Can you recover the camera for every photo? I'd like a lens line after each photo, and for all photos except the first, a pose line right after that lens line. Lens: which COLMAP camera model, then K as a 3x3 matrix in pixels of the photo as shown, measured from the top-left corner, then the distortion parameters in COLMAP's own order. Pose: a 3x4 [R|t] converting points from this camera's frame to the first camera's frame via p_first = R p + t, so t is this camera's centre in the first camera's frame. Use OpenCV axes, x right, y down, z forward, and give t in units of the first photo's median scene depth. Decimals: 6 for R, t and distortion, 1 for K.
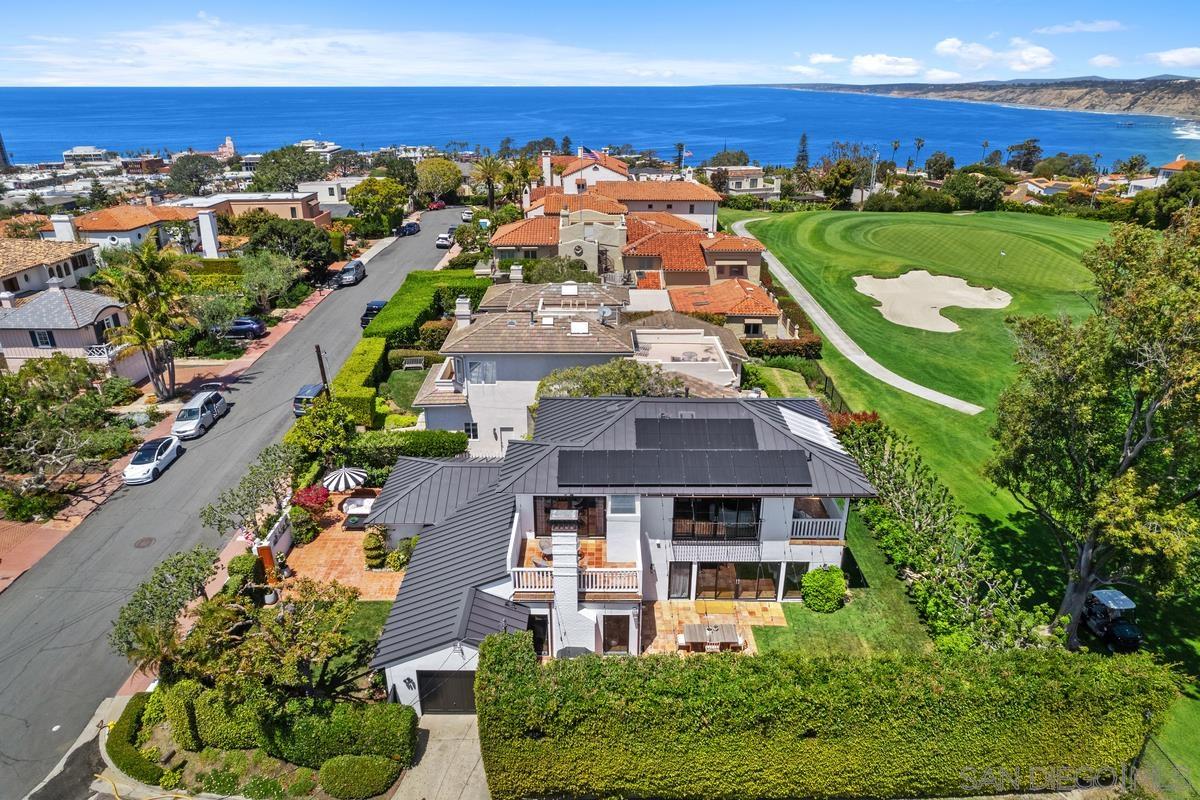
lens RADIAL K [[775.4, 0, 602.3], [0, 775.4, 402.8], [0, 0, 1]] dist [-0.076805, 0.074585]
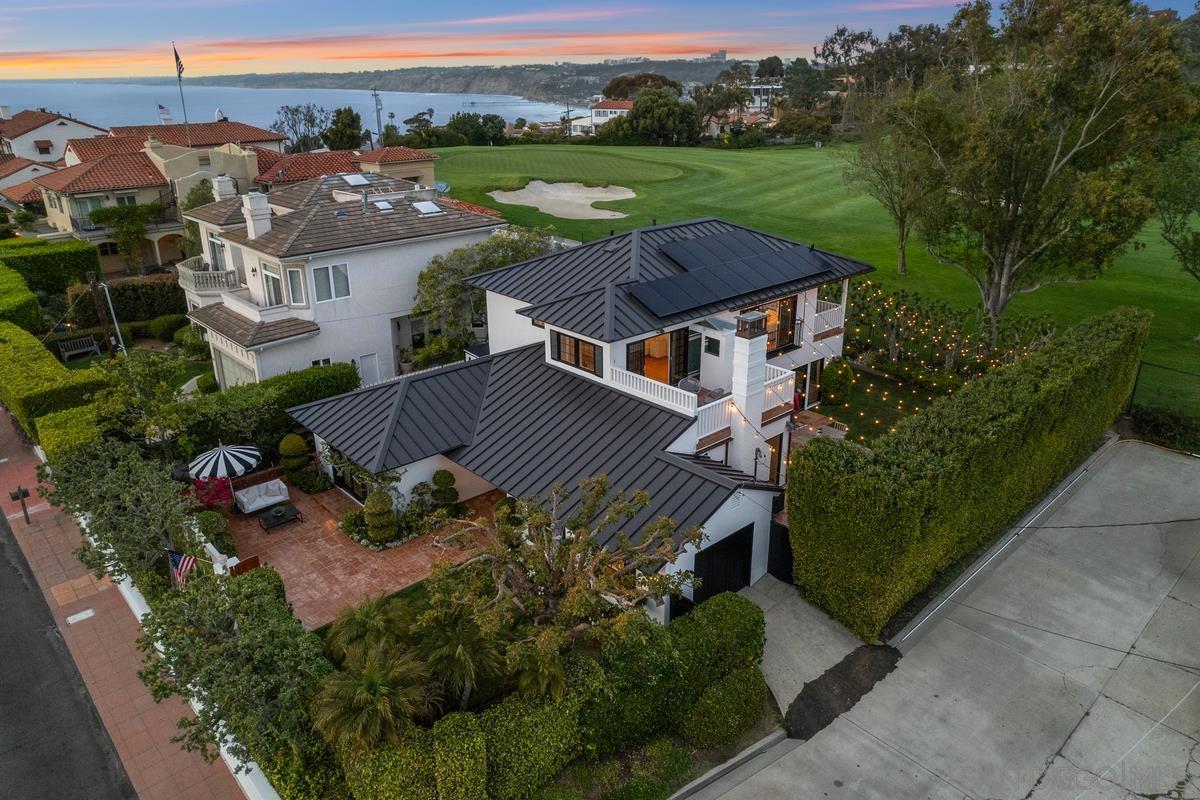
lens RADIAL K [[842.5, 0, 605.6], [0, 842.5, 388.1], [0, 0, 1]] dist [-0.041173, -0.001205]
pose [[0.740608, -0.248002, 0.624496, -0.378756], [0.270814, 0.960737, 0.060364, 0.061836], [-0.614947, 0.124416, 0.778692, 0.199971]]
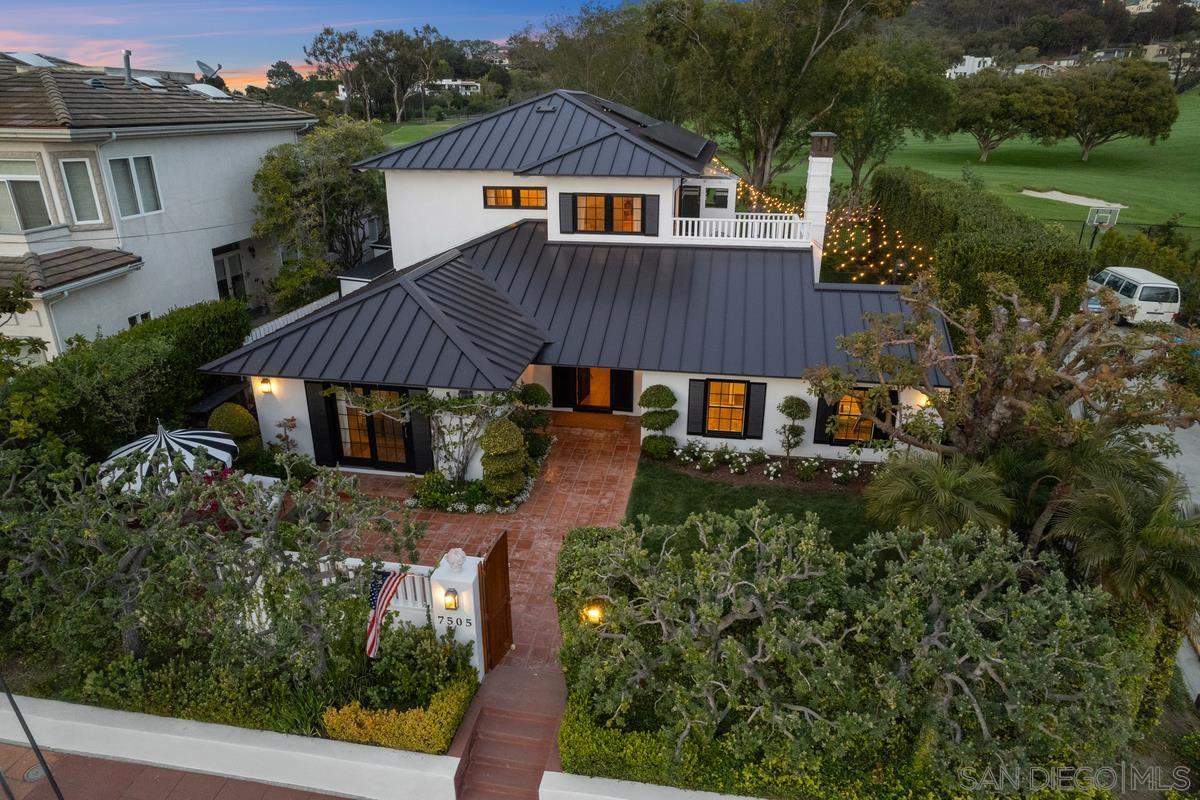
lens RADIAL K [[775.4, 0, 602.3], [0, 775.4, 402.8], [0, 0, 1]] dist [-0.076805, 0.074585]
pose [[0.169174, -0.367298, 0.914589, -0.441585], [0.386091, 0.878496, 0.281387, 0.041160], [-0.906815, 0.305512, 0.290429, 0.534435]]
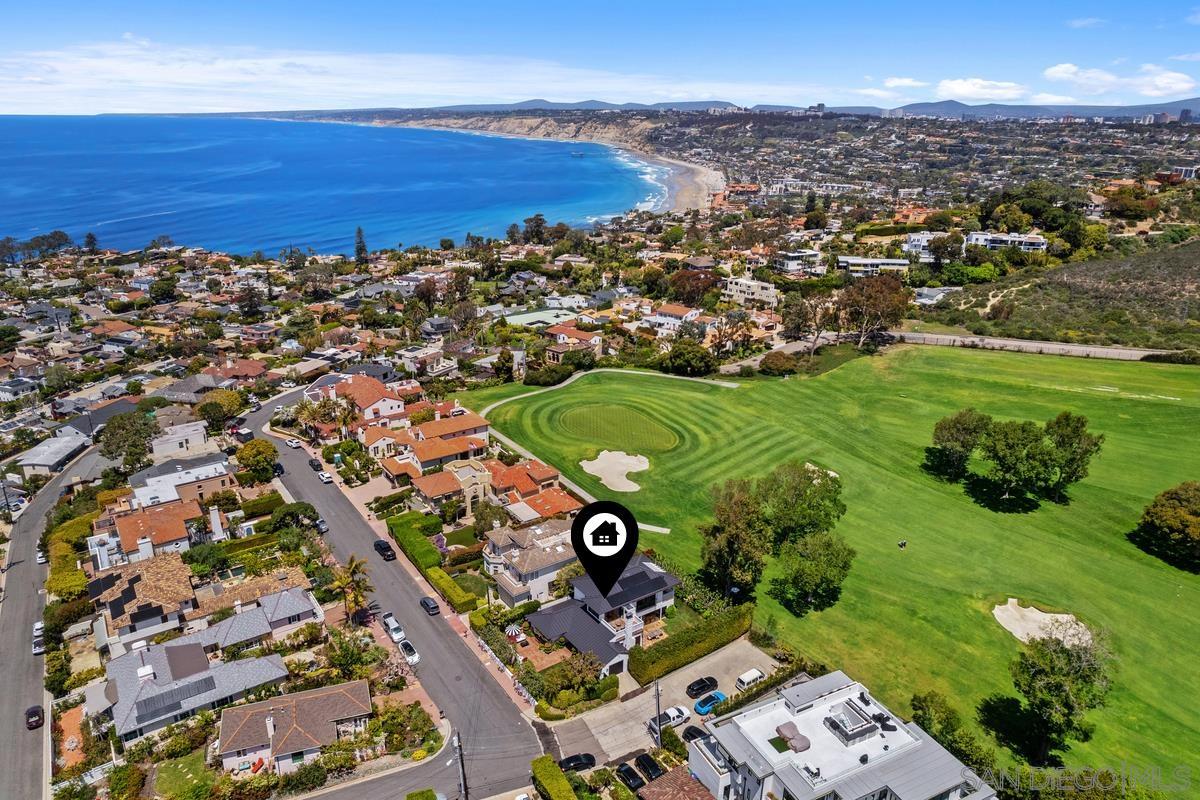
lens RADIAL K [[818.1, 0, 588.5], [0, 818.1, 366.3], [0, 0, 1]] dist [-0.030306, 0.001576]
pose [[0.828121, -0.166243, 0.535331, -1.125489], [0.209190, 0.977671, -0.019995, -0.527794], [-0.520054, 0.128545, 0.844405, -1.291525]]
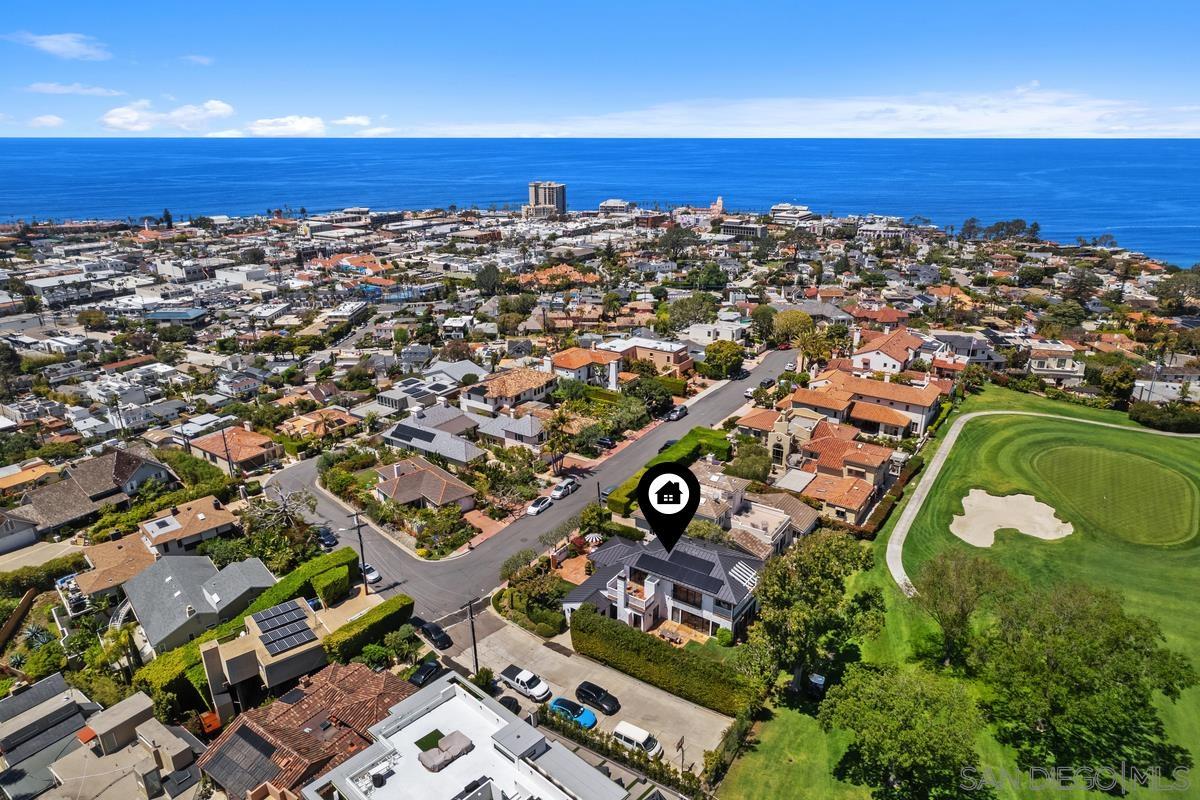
lens RADIAL K [[775.4, 0, 602.3], [0, 775.4, 402.8], [0, 0, 1]] dist [-0.076805, 0.074585]
pose [[0.823569, 0.191270, -0.533994, 0.703238], [-0.215865, 0.976279, 0.016766, -0.280586], [0.524534, 0.101463, 0.845322, -0.859080]]
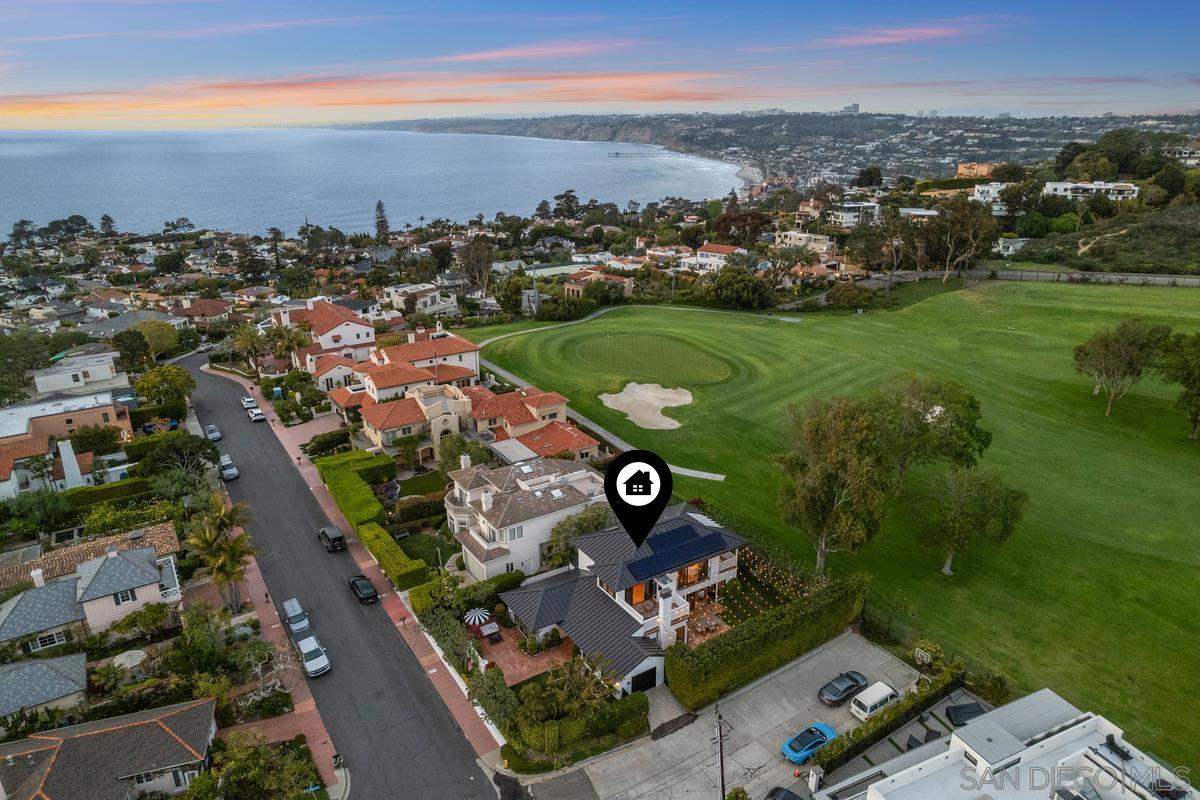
lens RADIAL K [[791.8, 0, 600.0], [0, 791.8, 400.0], [0, 0, 1]] dist [-0.071864, 0.083677]
pose [[0.844431, -0.191181, 0.500386, -0.654211], [0.216037, 0.976349, 0.008456, -0.241444], [-0.490168, 0.100961, 0.865761, -0.516743]]
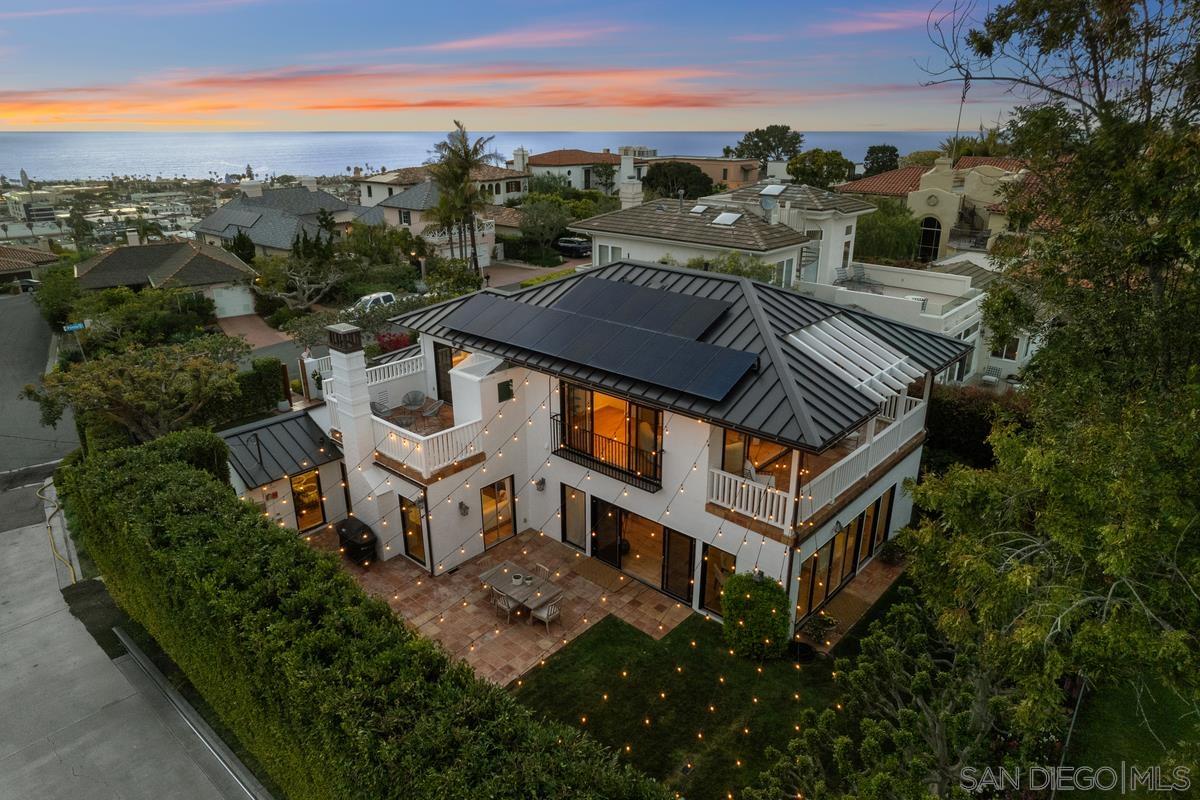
lens RADIAL K [[768.5, 0, 600.0], [0, 768.5, 400.0], [0, 0, 1]] dist [-0.068534, 0.070012]
pose [[0.741696, 0.227423, -0.631004, 0.316322], [-0.255200, 0.965692, 0.048082, 0.057163], [0.620290, 0.125370, 0.774288, 0.293424]]
